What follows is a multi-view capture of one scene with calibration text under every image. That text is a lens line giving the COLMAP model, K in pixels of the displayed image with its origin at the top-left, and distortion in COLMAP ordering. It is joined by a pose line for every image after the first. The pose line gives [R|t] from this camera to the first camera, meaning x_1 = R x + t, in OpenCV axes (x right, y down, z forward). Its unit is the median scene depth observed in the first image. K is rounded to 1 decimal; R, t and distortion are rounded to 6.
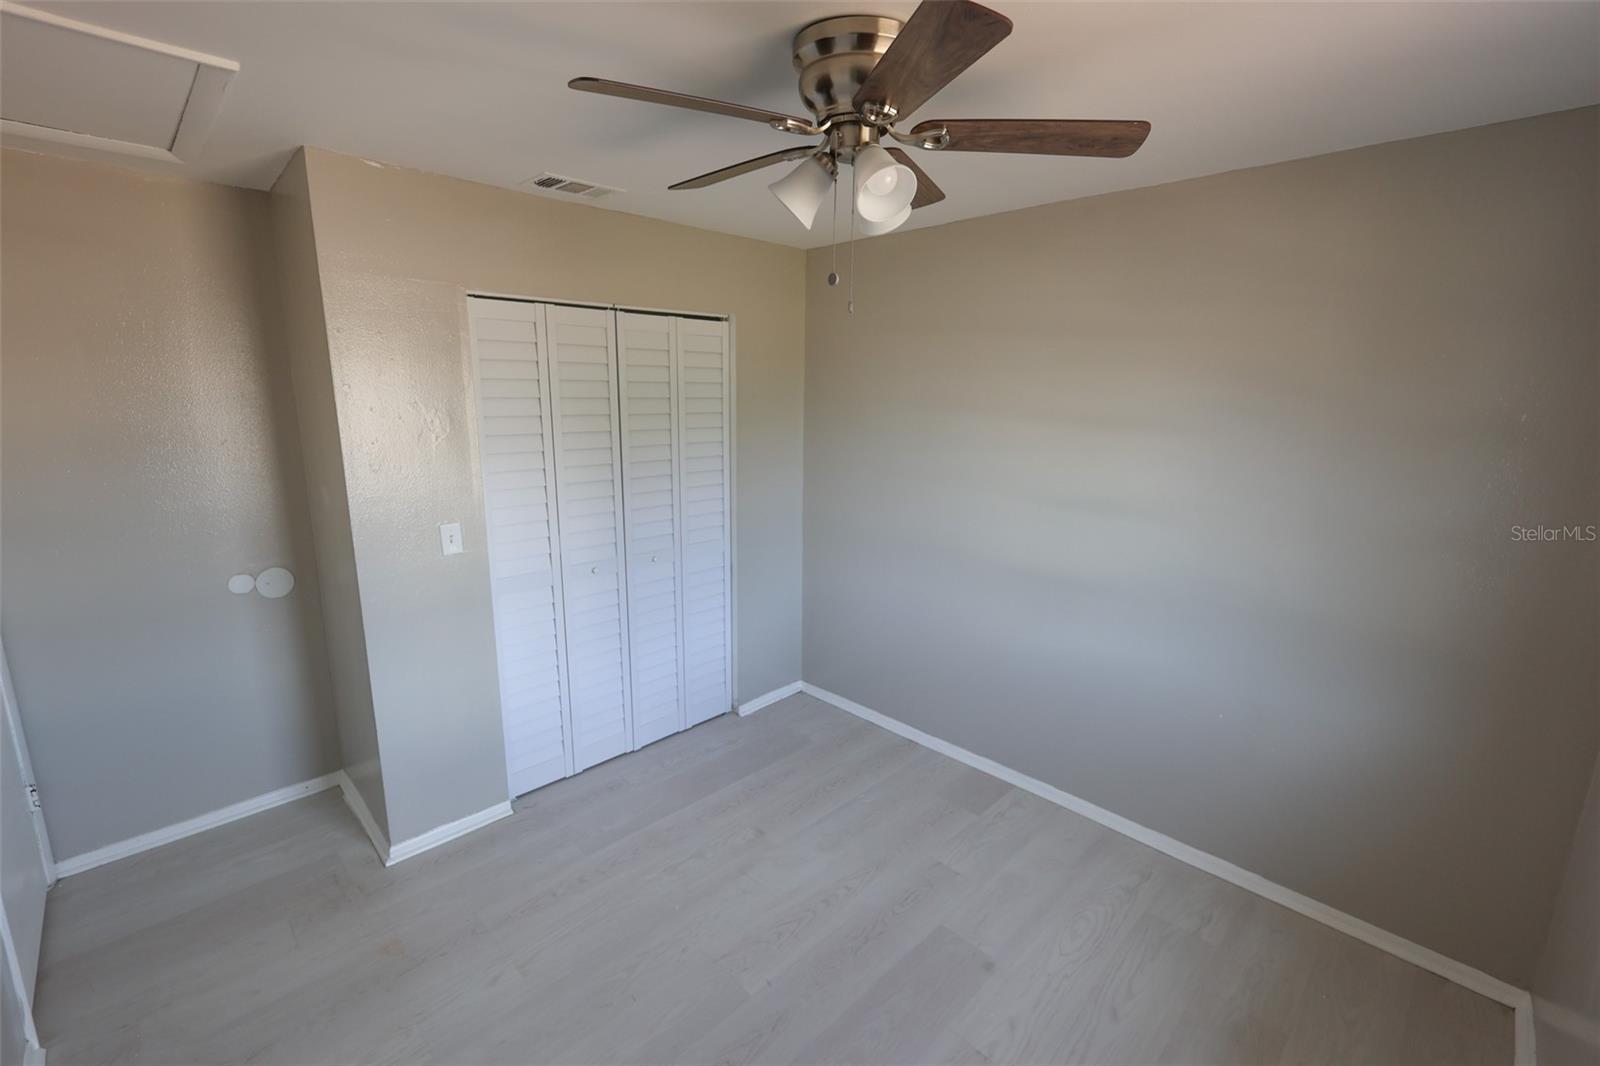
lens RADIAL K [[693.6, 0, 778.9], [0, 693.6, 558.4], [0, 0, 1]] dist [0.000599, -0.000072]
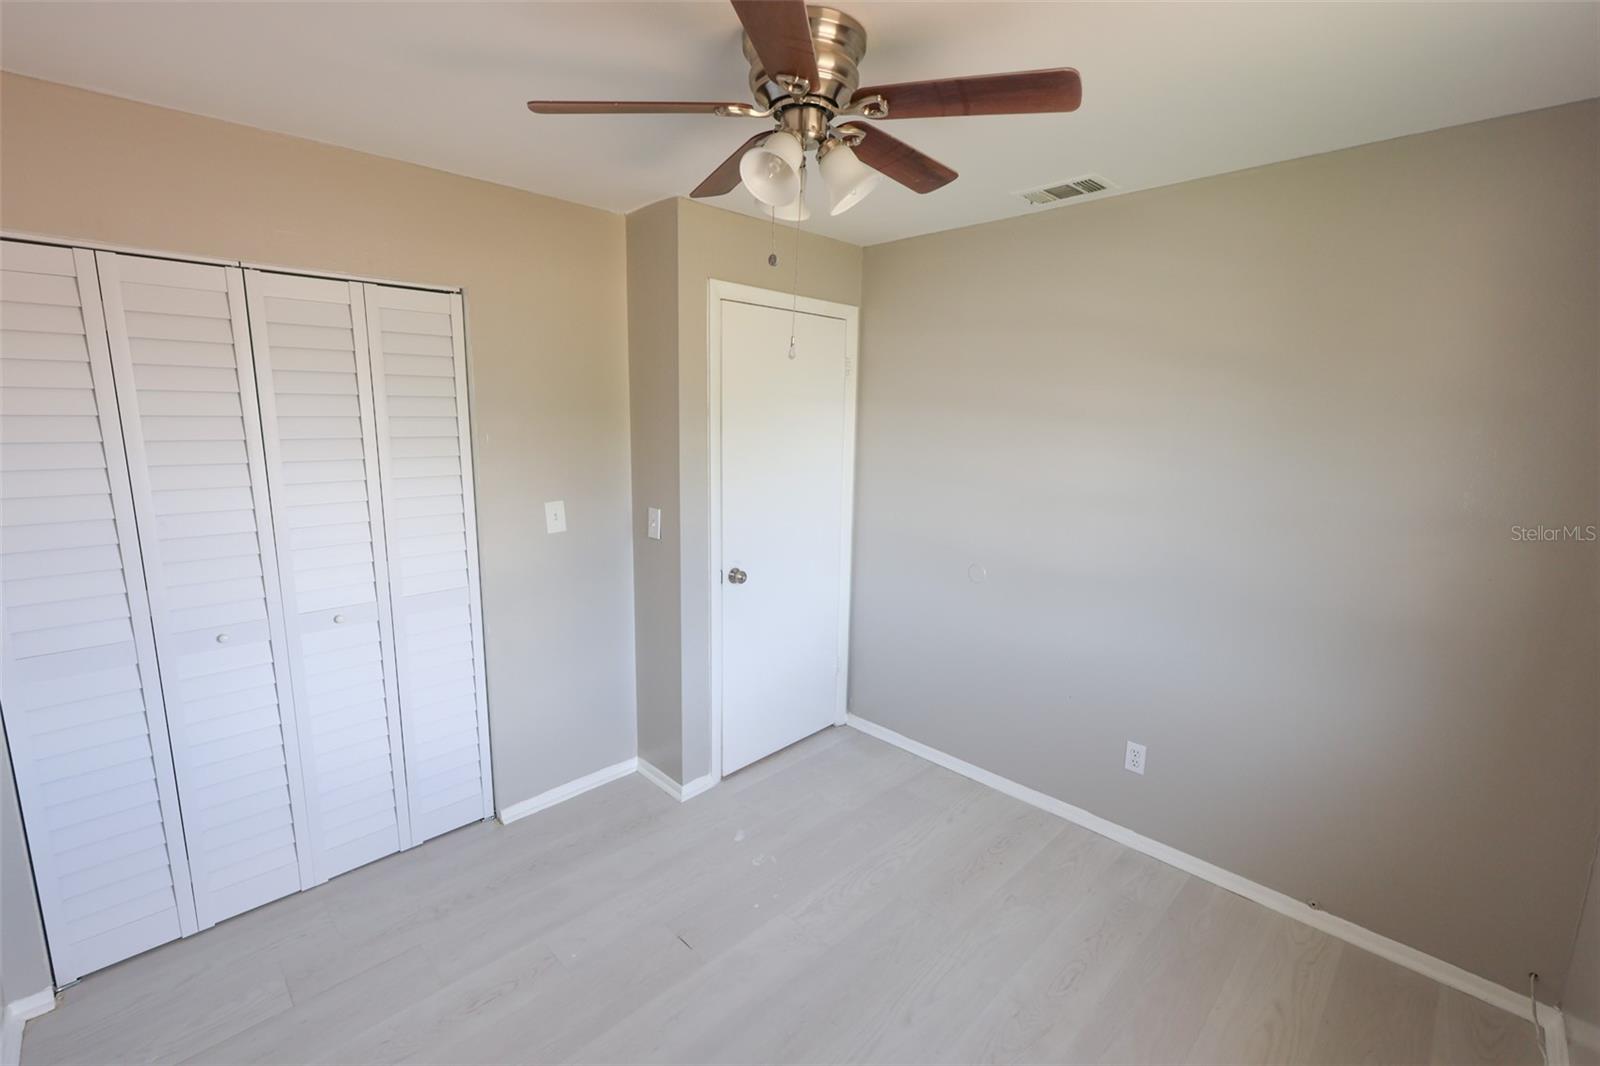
lens RADIAL K [[696.2, 0, 800.0], [0, 696.2, 533.0], [0, 0, 1]] dist [-0.000965, -0.000007]
pose [[0.999789, 0.016165, 0.012641, 0.208711], [-0.015593, 0.998906, -0.044087, -0.046492], [-0.013340, 0.043881, 0.998948, 0.199950]]
